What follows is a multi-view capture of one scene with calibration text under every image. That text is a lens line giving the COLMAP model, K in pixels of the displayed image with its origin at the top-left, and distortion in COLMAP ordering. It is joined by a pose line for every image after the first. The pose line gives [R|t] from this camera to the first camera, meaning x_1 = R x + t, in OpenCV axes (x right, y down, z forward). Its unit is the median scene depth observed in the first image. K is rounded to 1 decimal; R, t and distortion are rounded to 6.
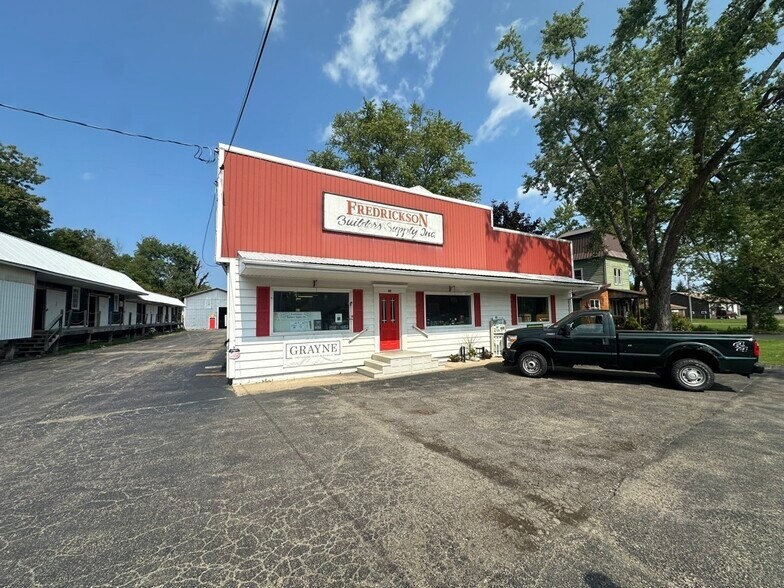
lens RADIAL K [[313.0, 0, 391.3], [0, 313.0, 294.1], [0, 0, 1]] dist [-0.004079, 0.000938]
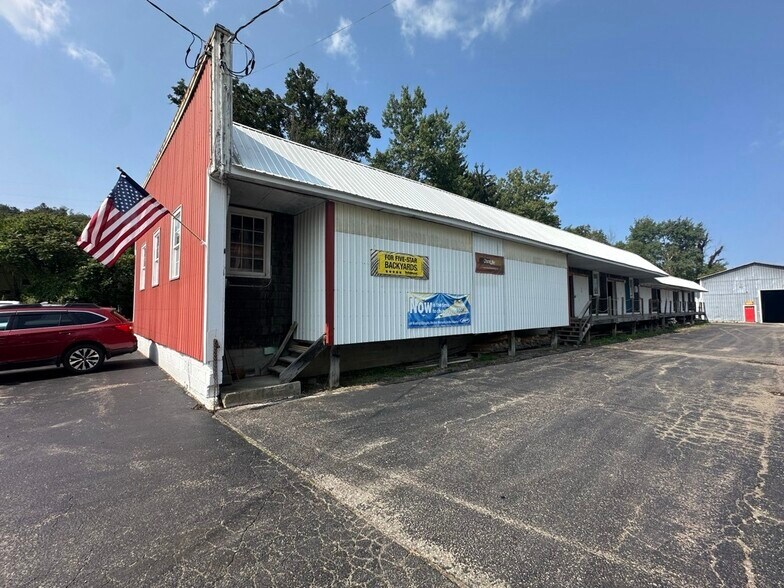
lens RADIAL K [[313.0, 0, 391.3], [0, 313.0, 294.1], [0, 0, 1]] dist [-0.004079, 0.000938]
pose [[0.240196, -0.031991, -0.970197, -0.527400], [0.068169, 0.997545, -0.016016, 0.034911], [0.968328, -0.062290, 0.241787, 0.378755]]
